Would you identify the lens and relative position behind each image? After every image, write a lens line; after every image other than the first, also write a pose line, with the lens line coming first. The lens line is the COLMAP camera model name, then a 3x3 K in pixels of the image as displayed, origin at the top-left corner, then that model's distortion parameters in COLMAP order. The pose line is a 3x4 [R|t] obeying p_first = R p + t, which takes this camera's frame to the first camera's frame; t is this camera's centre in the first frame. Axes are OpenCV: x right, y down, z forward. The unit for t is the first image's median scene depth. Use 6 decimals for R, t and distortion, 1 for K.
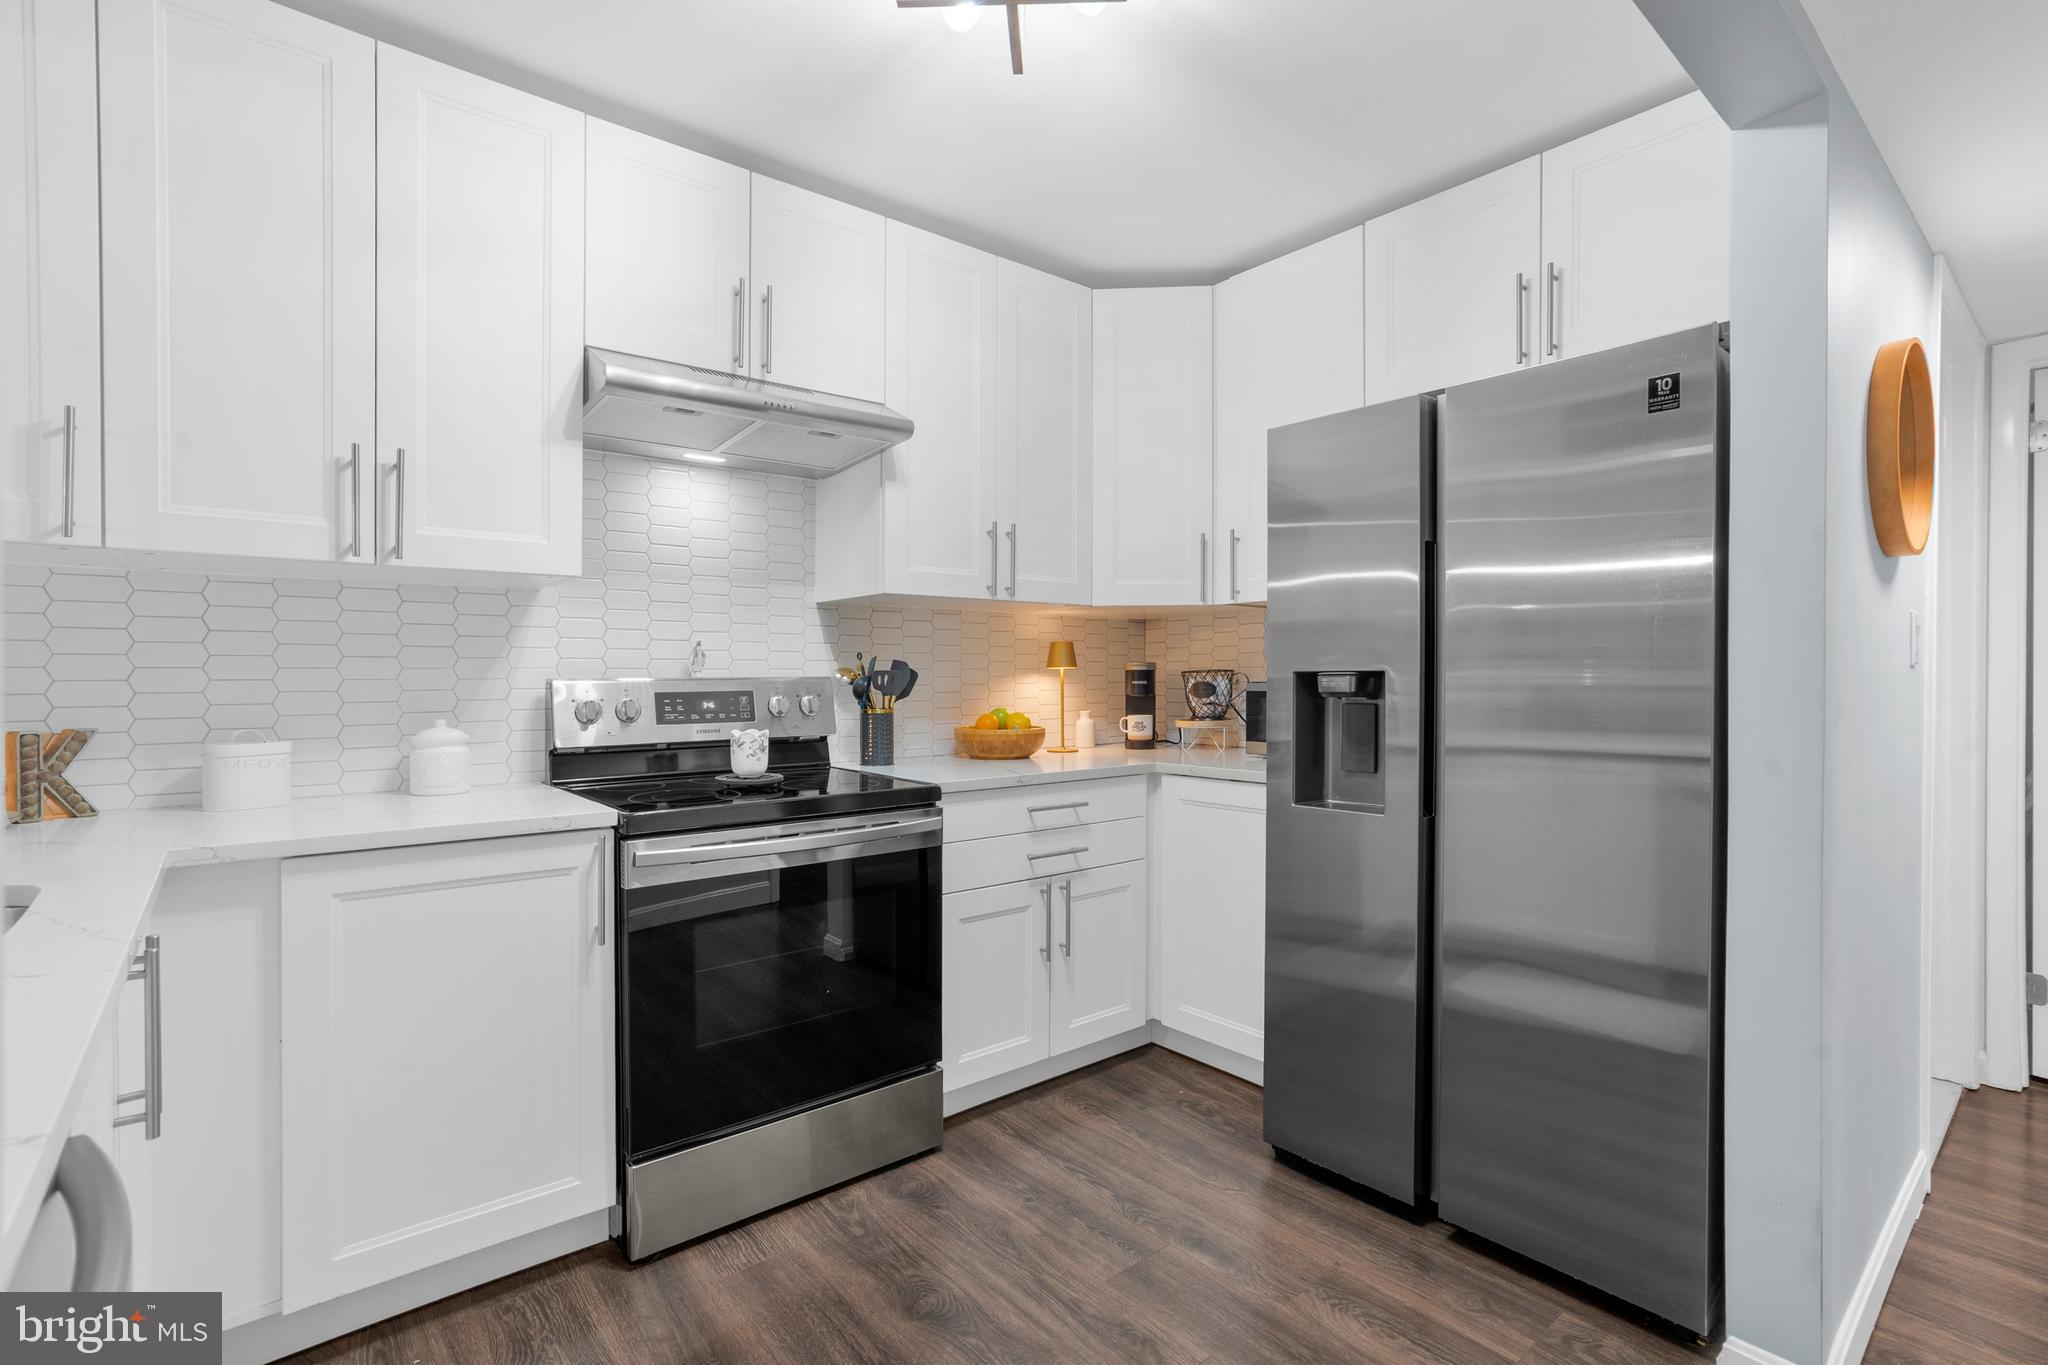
lens RADIAL K [[958.4, 0, 979.0], [0, 958.4, 691.2], [0, 0, 1]] dist [-0.039521, 0.021237]
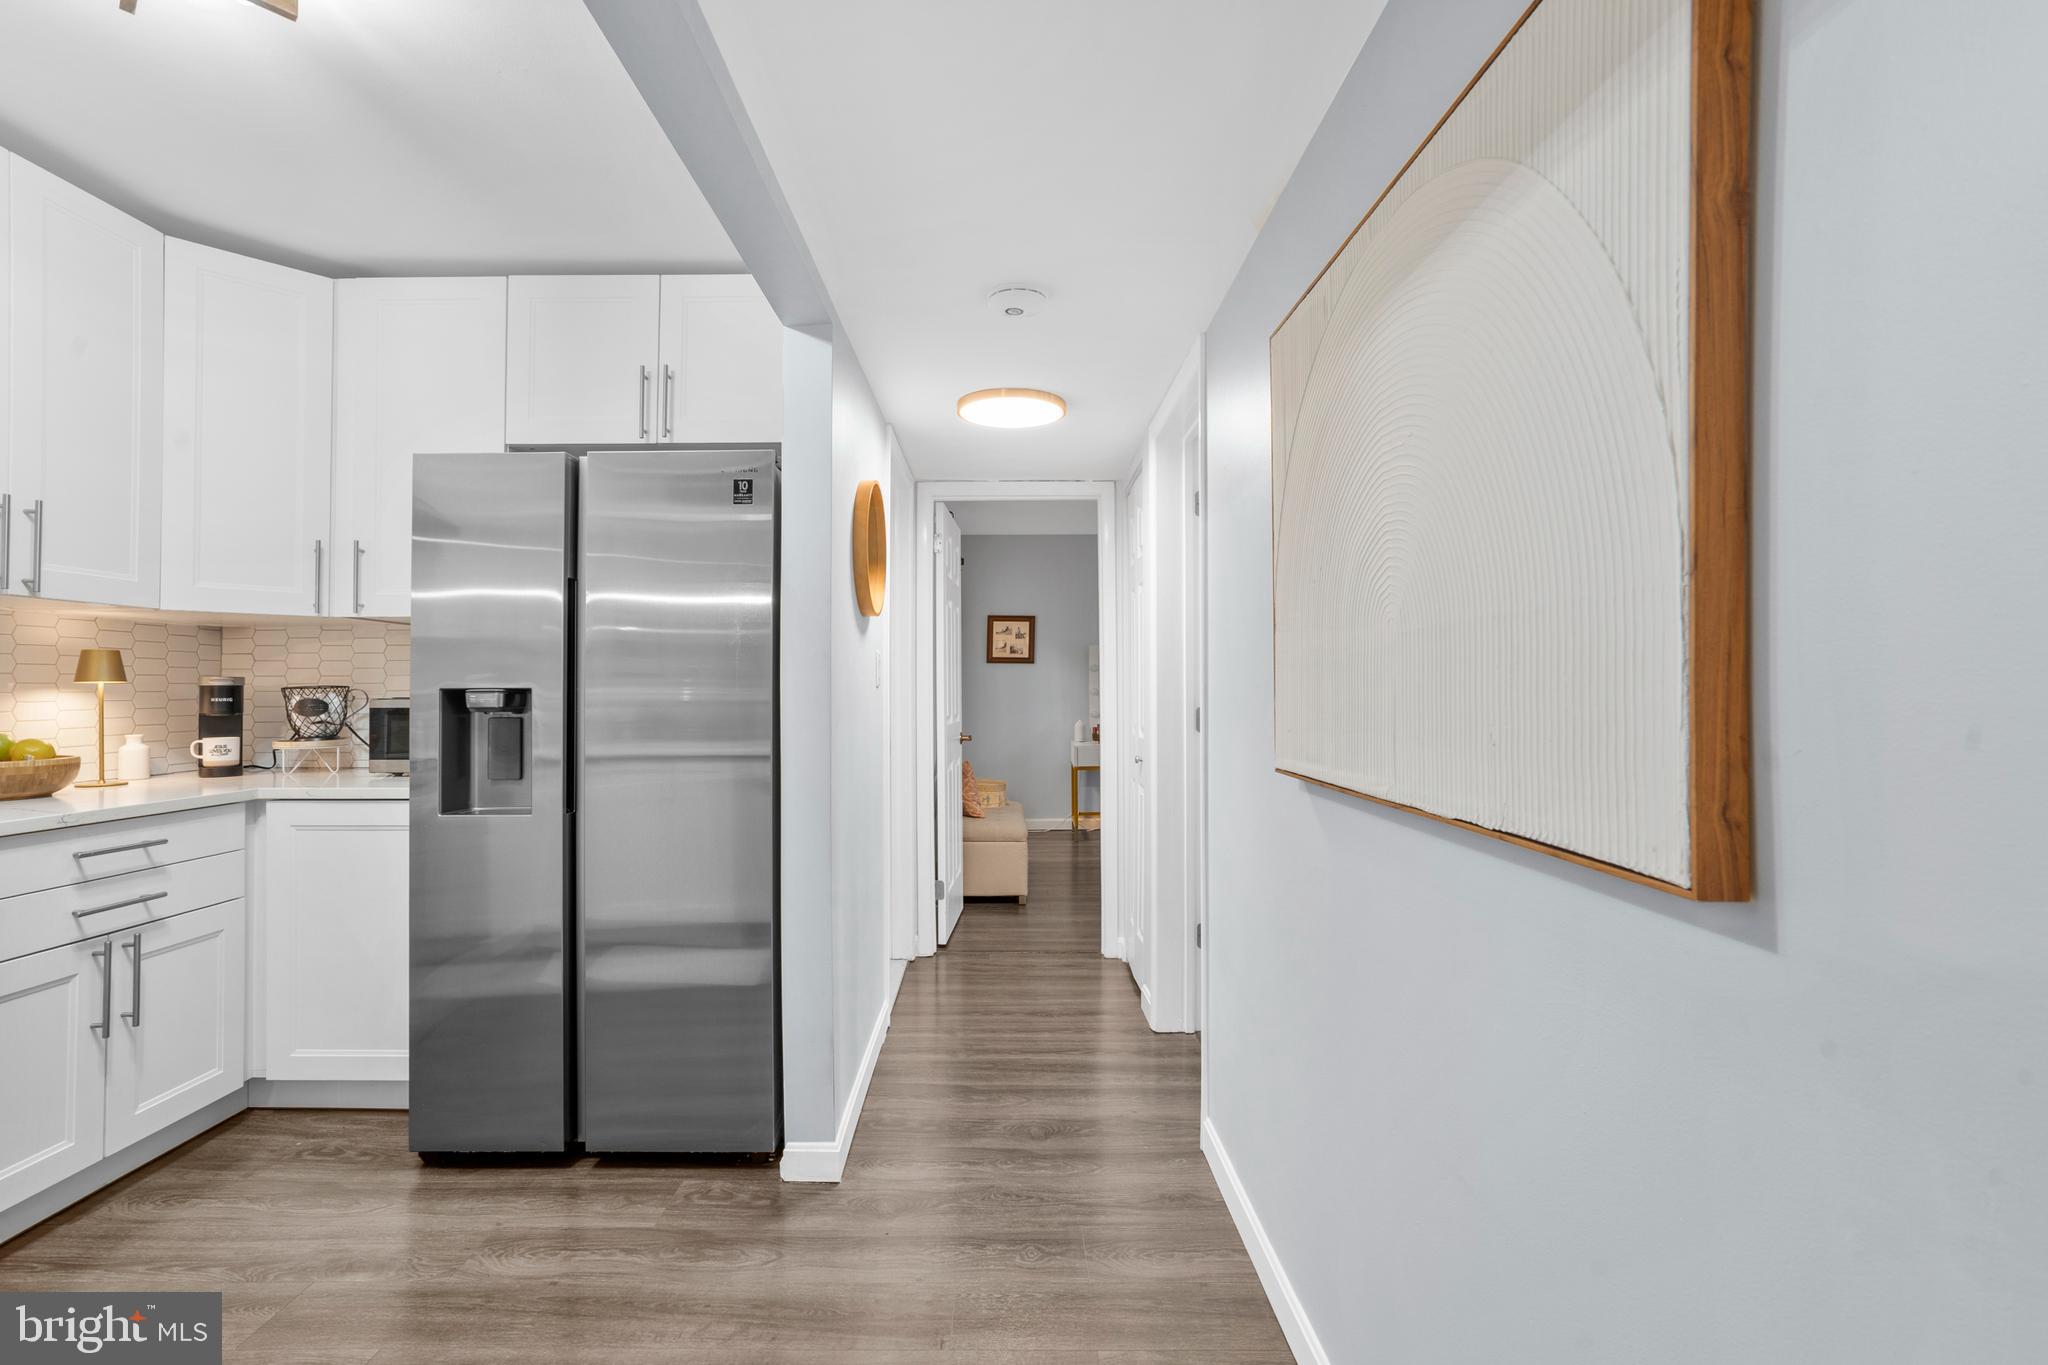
lens RADIAL K [[941.2, 0, 1061.2], [0, 941.2, 676.4], [0, 0, 1]] dist [-0.041380, 0.013310]
pose [[0.572979, 0.014662, 0.819439, -0.104737], [0.012852, 0.999556, -0.026871, 0.002360], [-0.819469, 0.025928, 0.572537, -0.134325]]
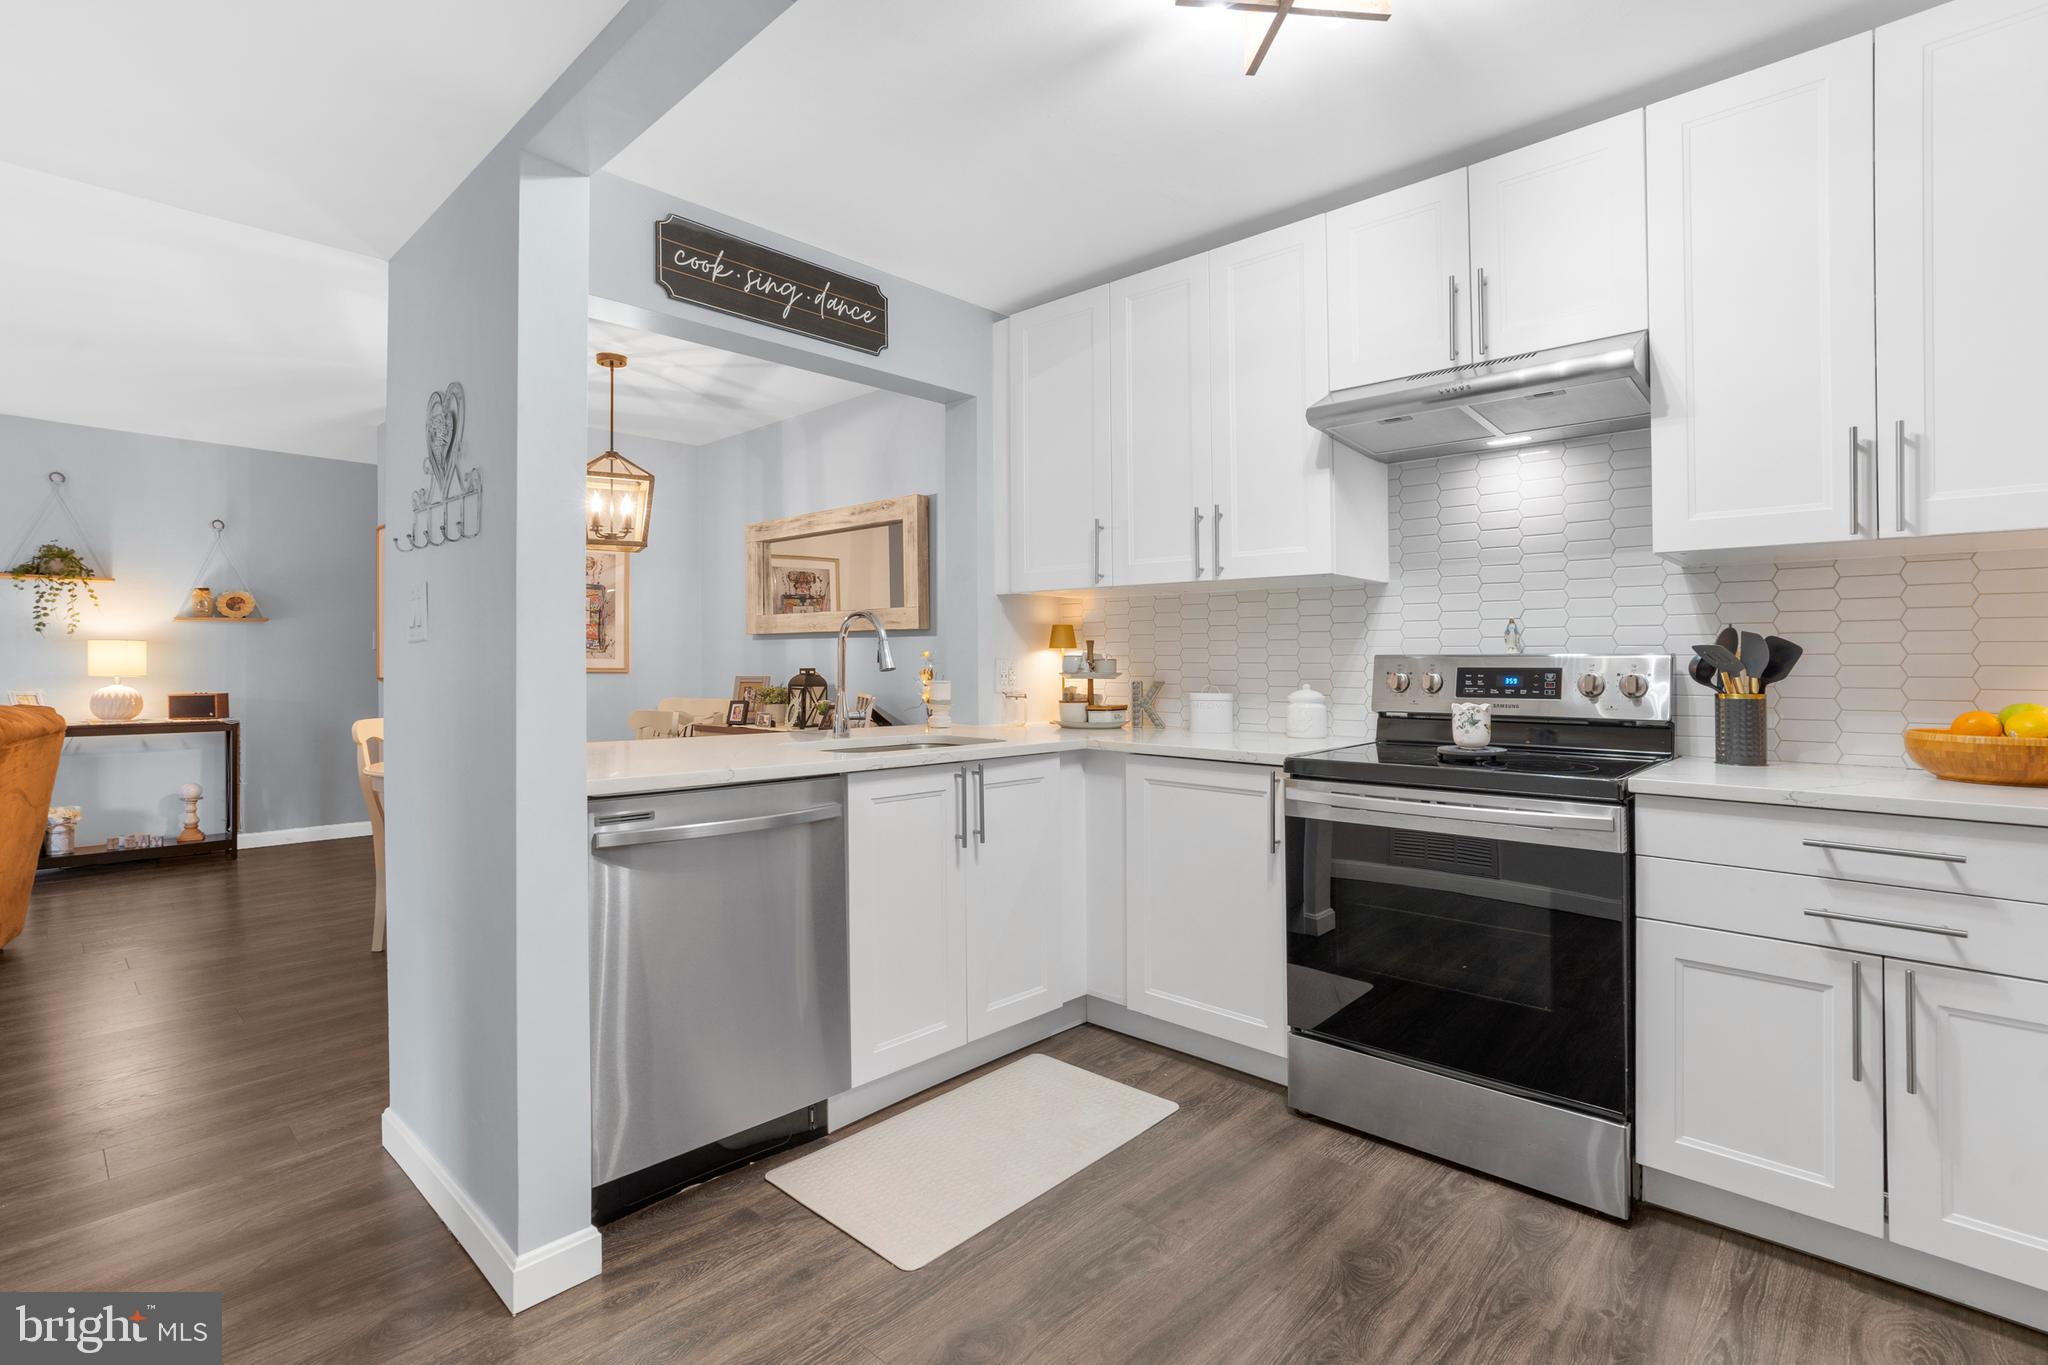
lens RADIAL K [[941.2, 0, 1061.2], [0, 941.2, 676.4], [0, 0, 1]] dist [-0.041380, 0.013310]
pose [[0.161204, 0.014833, -0.986810, 0.604904], [-0.024819, 0.999632, 0.010972, 0.010300], [0.986609, 0.022723, 0.161513, 0.351894]]
